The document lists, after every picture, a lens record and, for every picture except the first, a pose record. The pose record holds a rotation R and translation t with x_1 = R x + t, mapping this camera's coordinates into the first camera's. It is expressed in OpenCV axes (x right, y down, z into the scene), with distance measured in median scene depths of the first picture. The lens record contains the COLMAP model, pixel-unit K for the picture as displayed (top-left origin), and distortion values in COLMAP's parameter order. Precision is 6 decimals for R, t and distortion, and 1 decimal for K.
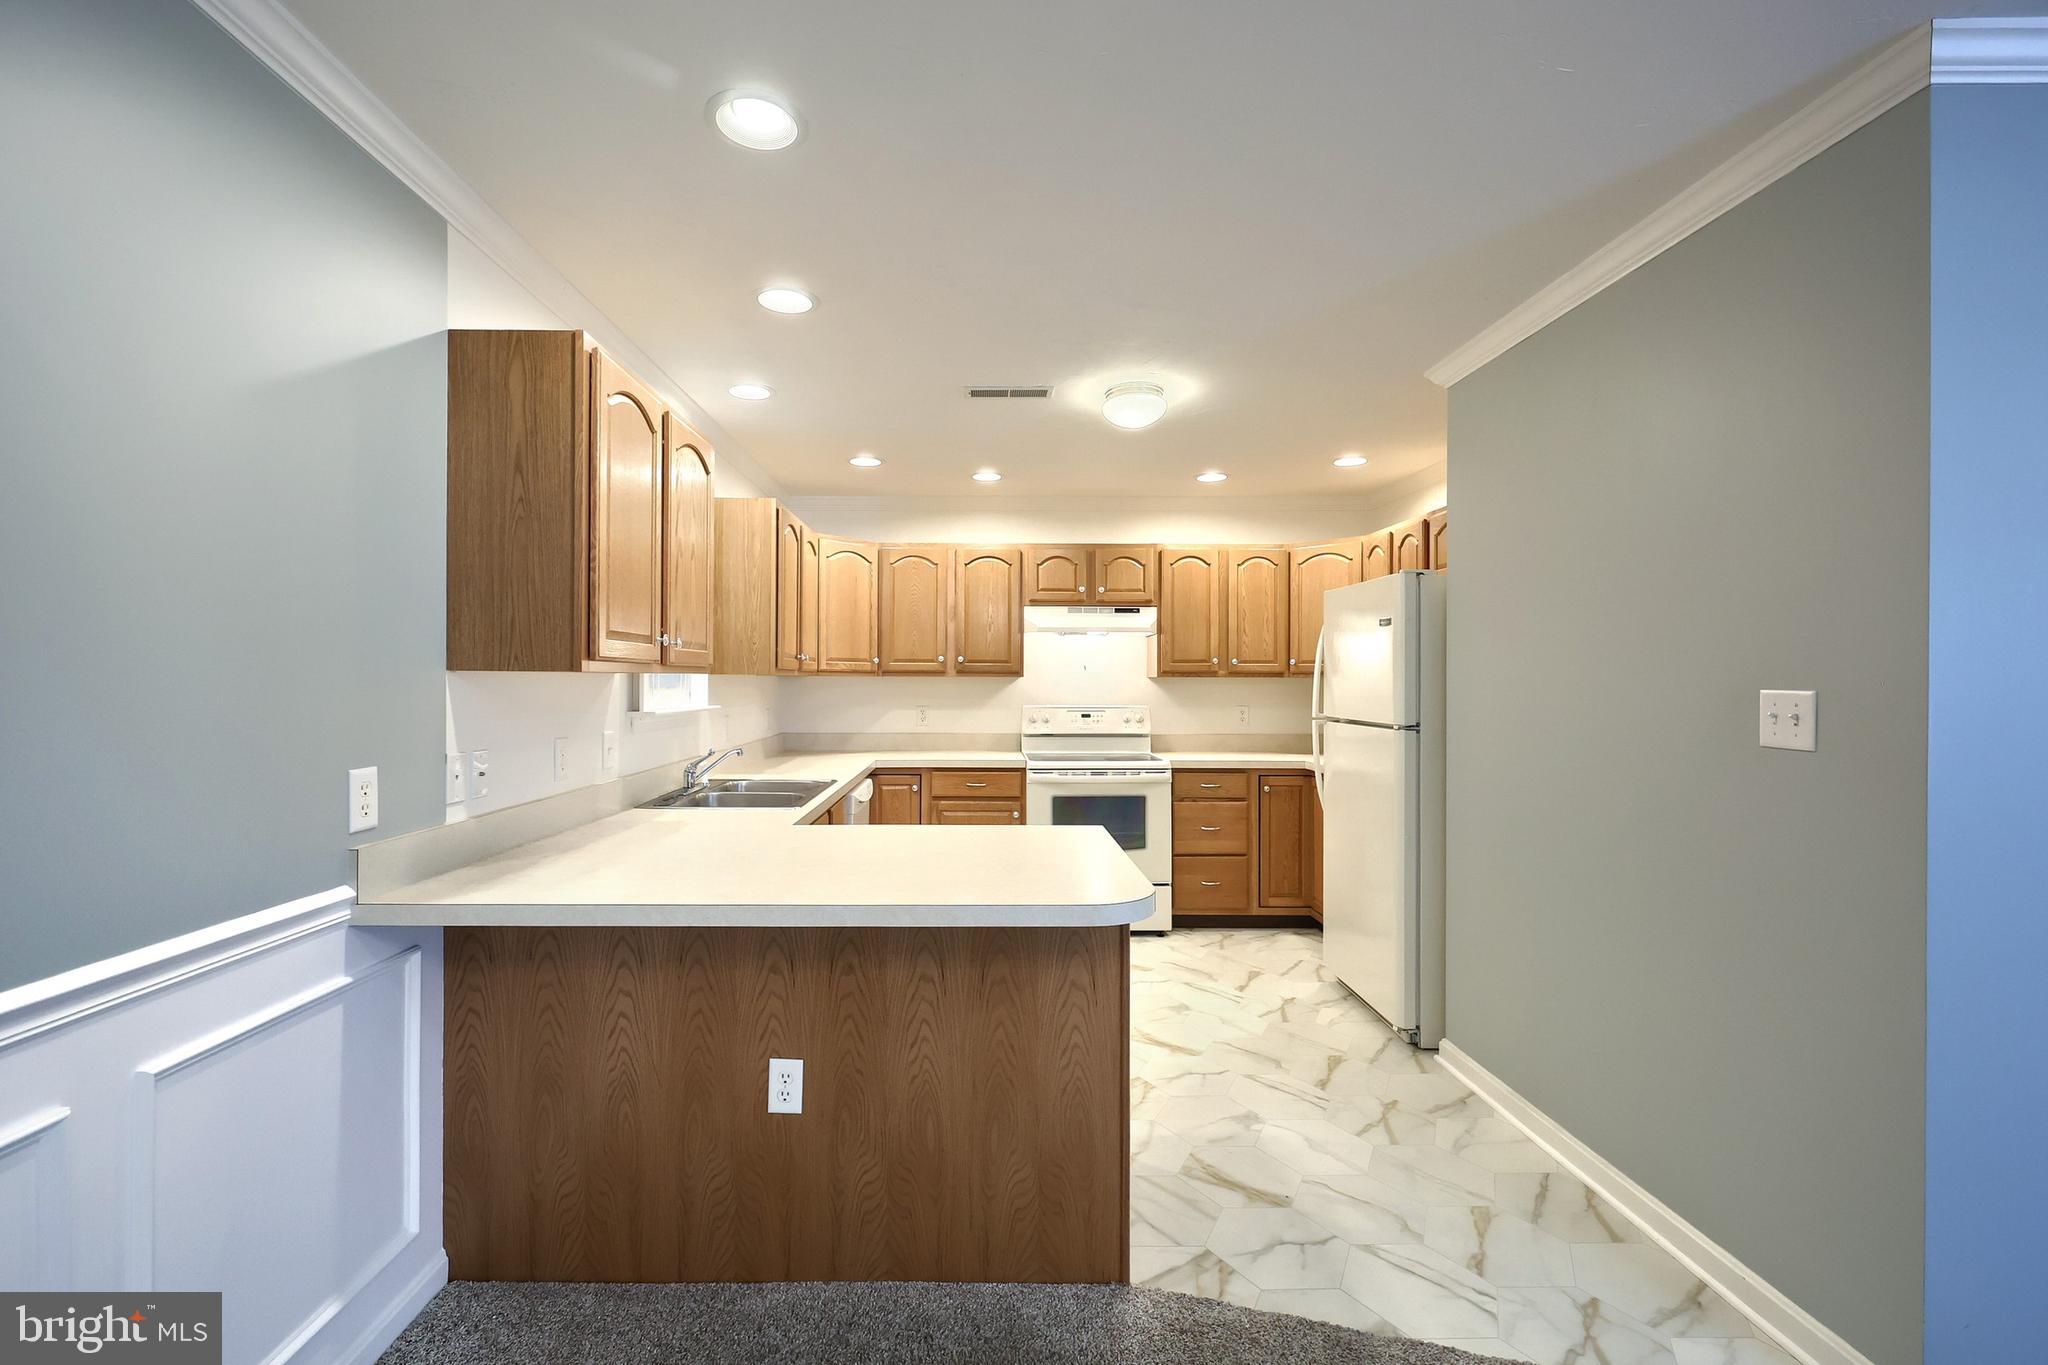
lens RADIAL K [[870.9, 0, 1017.6], [0, 870.9, 685.1], [0, 0, 1]] dist [-0.000325, 0.000033]
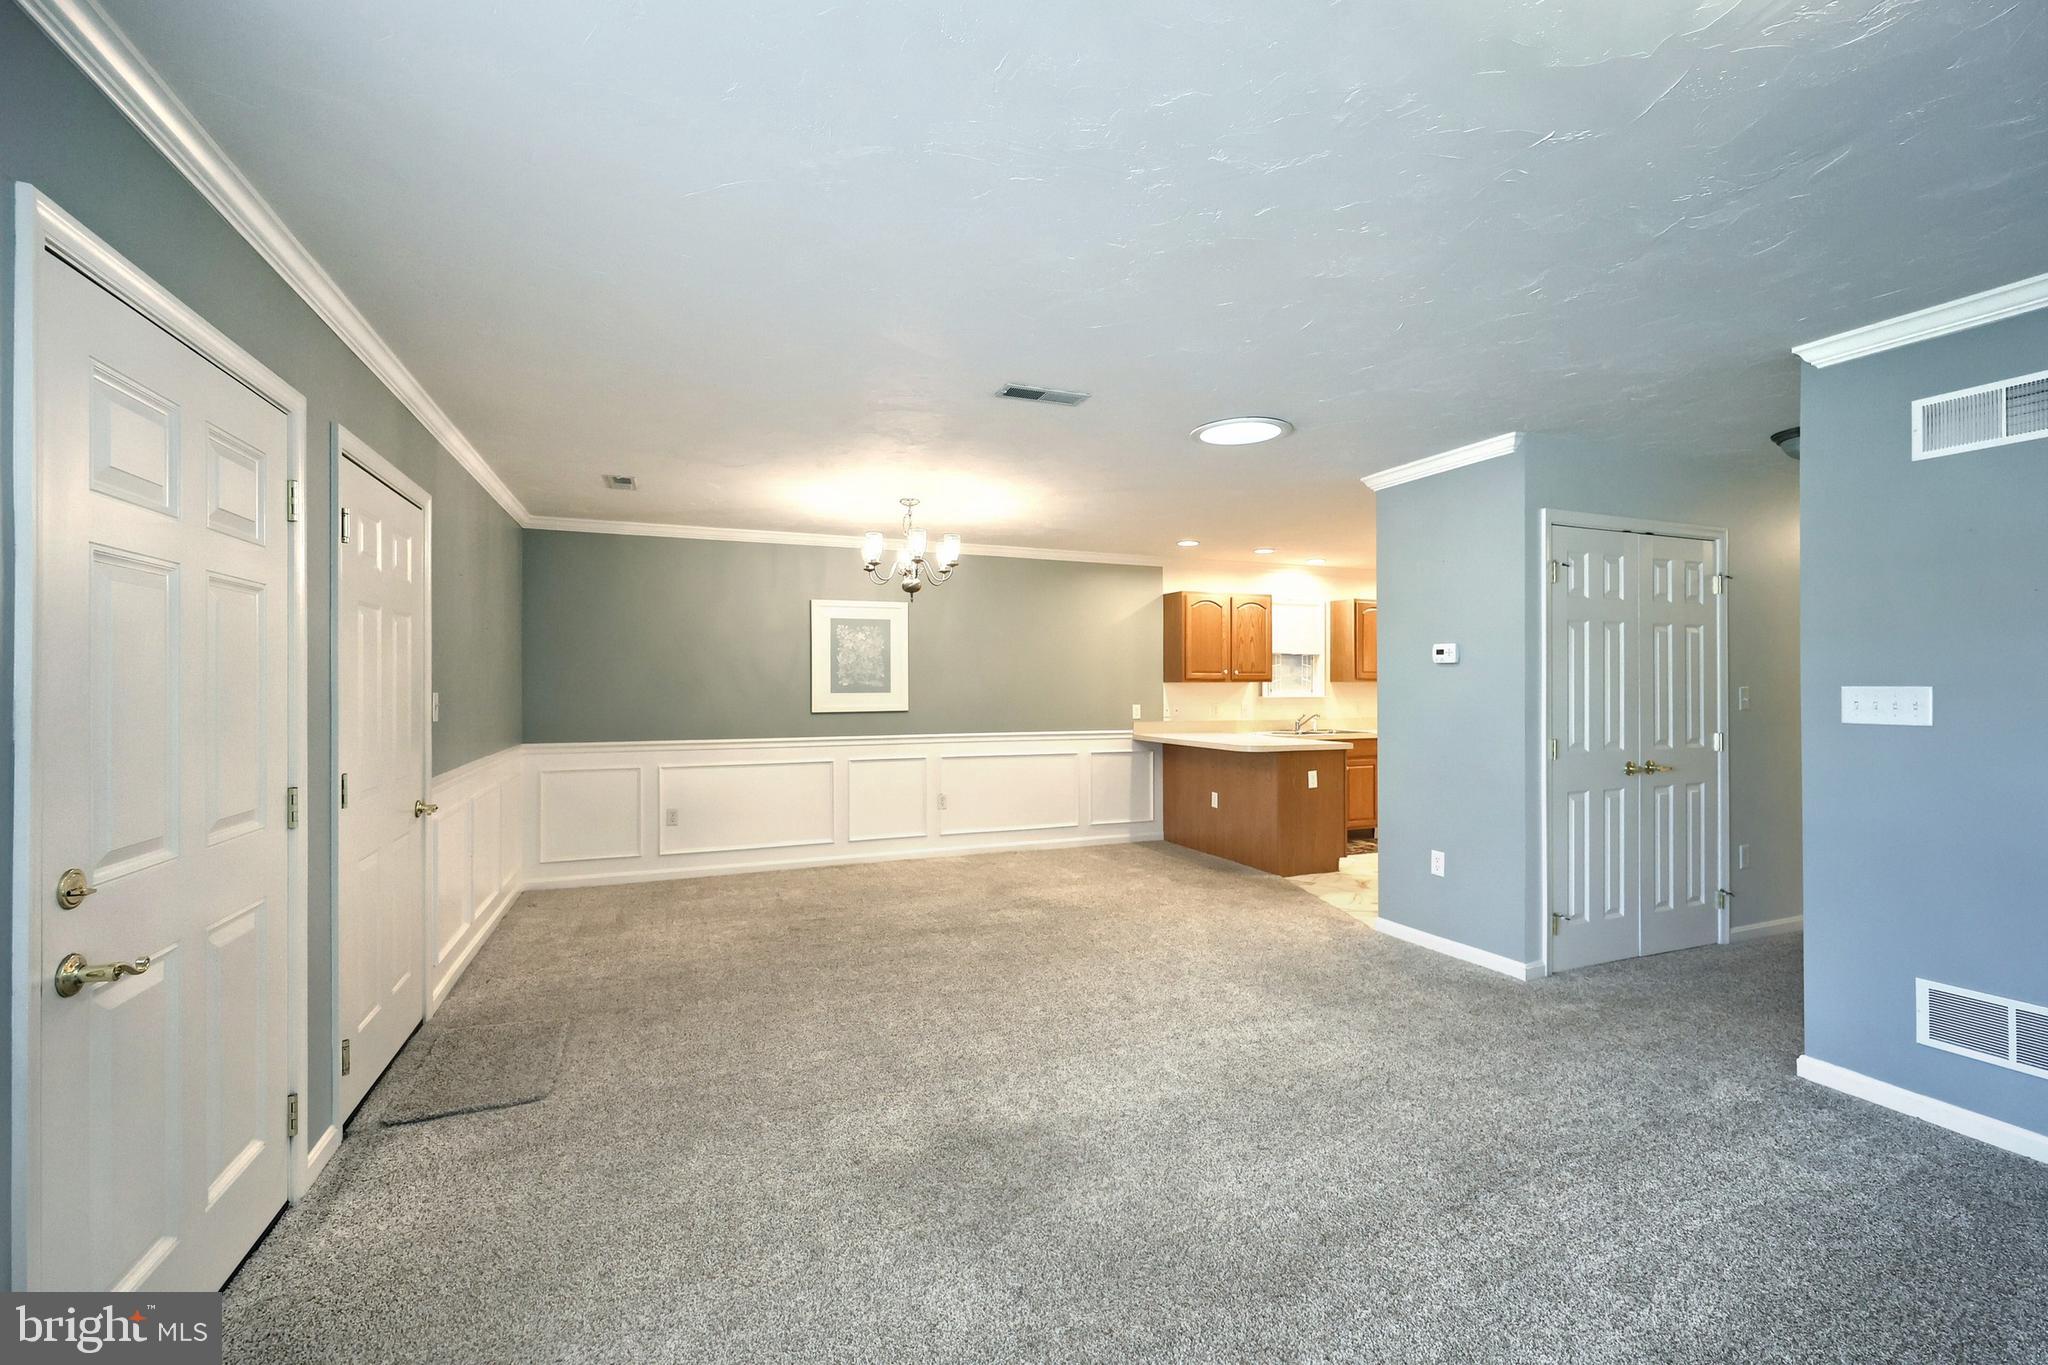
lens RADIAL K [[870.9, 0, 1025.2], [0, 870.9, 690.3], [0, 0, 1]] dist [-0.000325, 0.000033]
pose [[0.360645, -0.010870, -0.932640, 2.465141], [0.007934, 0.999932, -0.008586, 0.041351], [0.932669, -0.004303, 0.360707, -0.876997]]
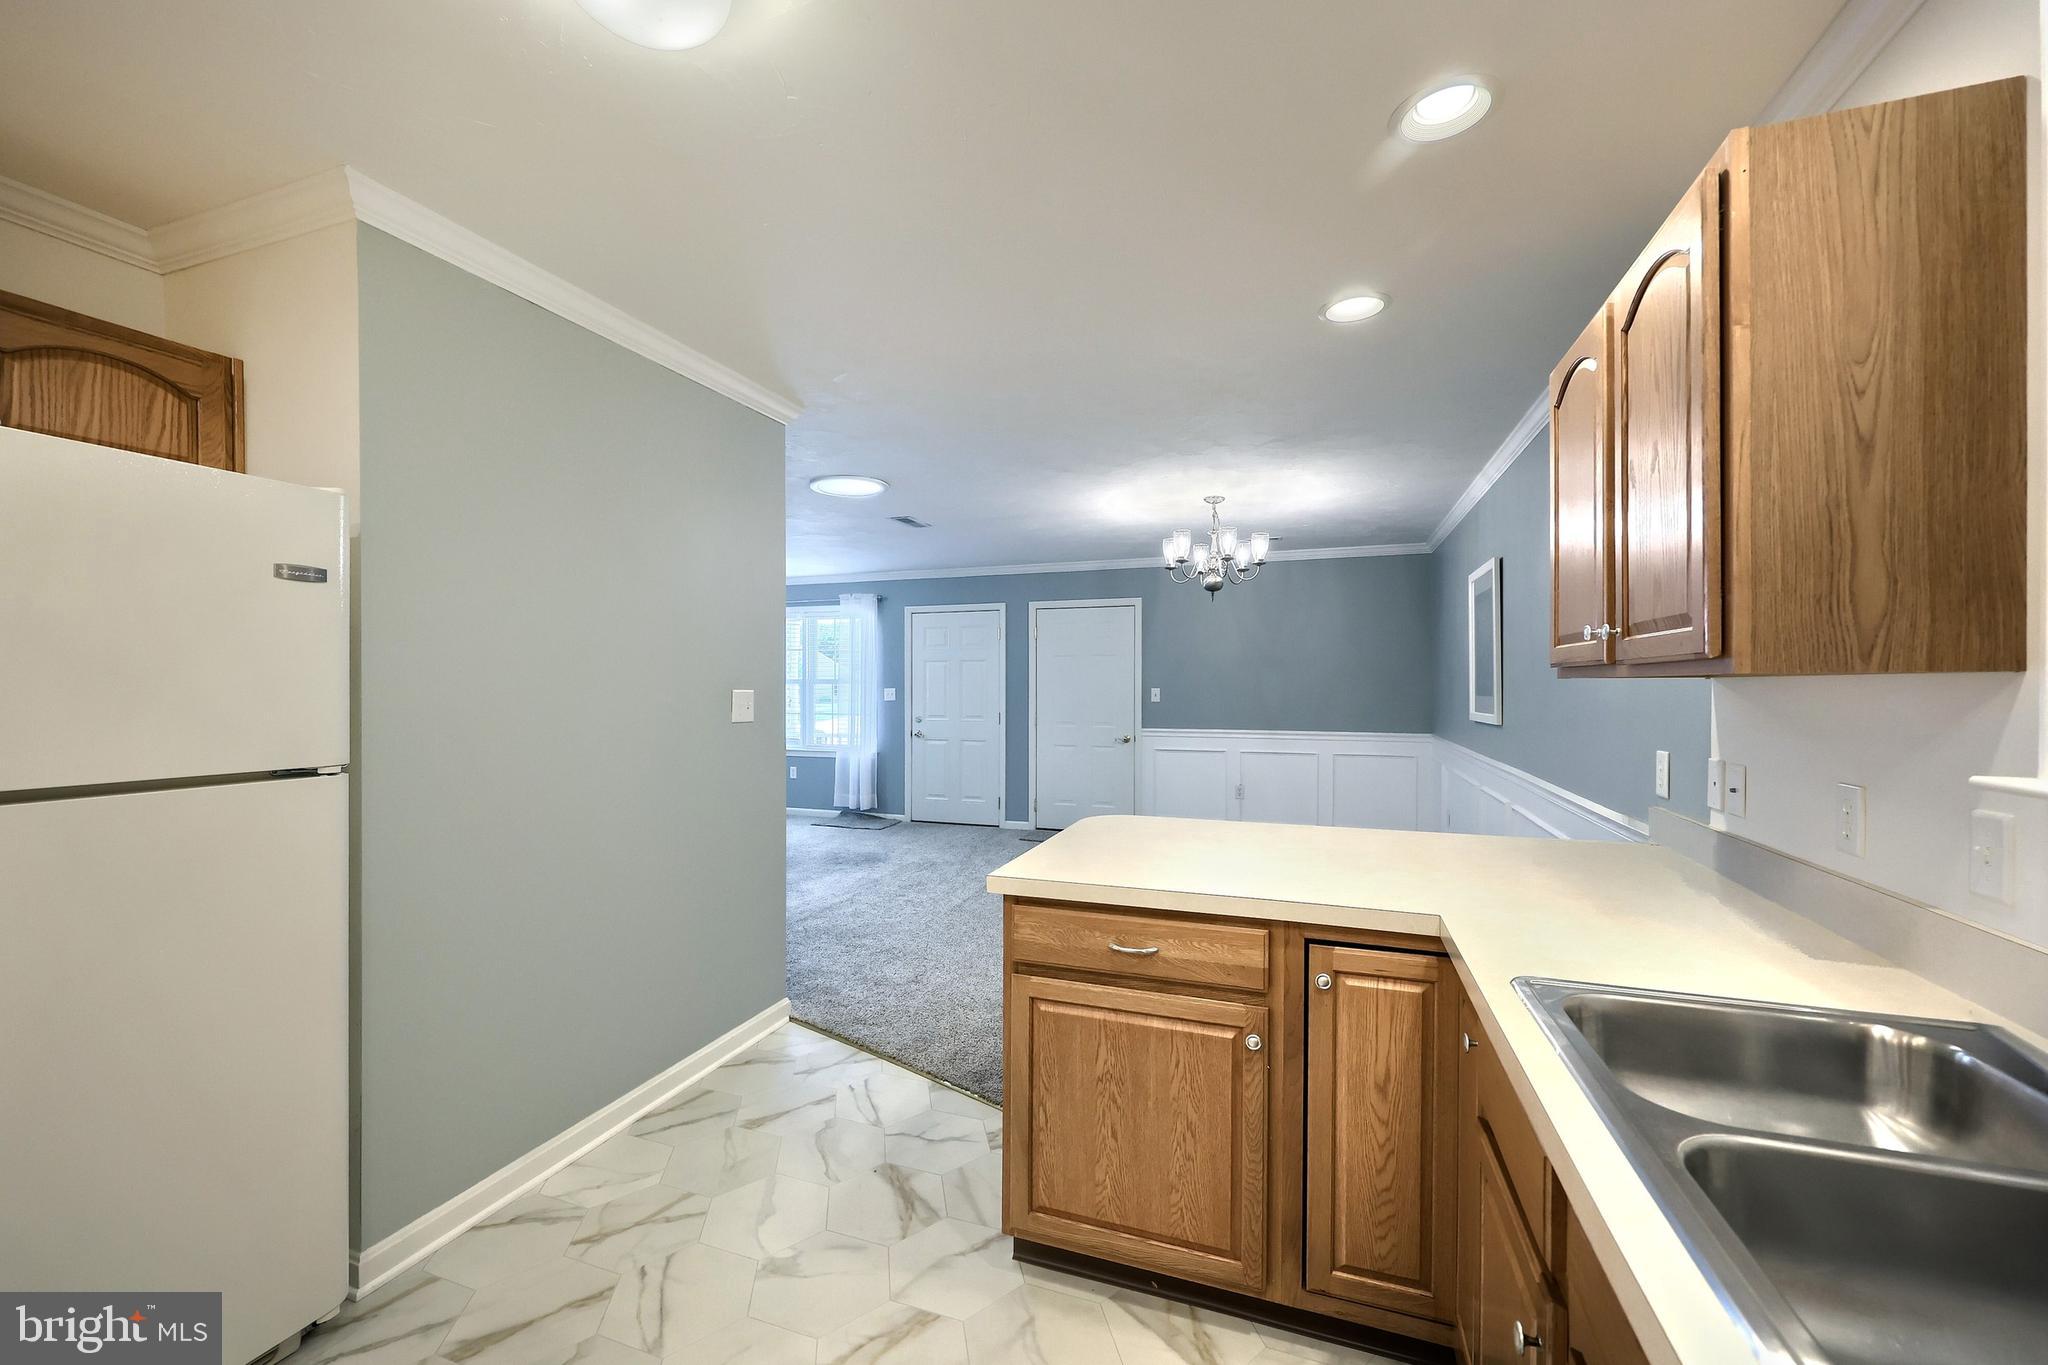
lens RADIAL K [[870.9, 0, 1008.6], [0, 870.9, 690.1], [0, 0, 1]] dist [-0.000325, 0.000033]
pose [[-0.929229, -0.007073, 0.369437, -0.239522], [-0.006745, 0.999975, 0.002180, 0.000509], [-0.369443, -0.000467, -0.929253, 2.030578]]
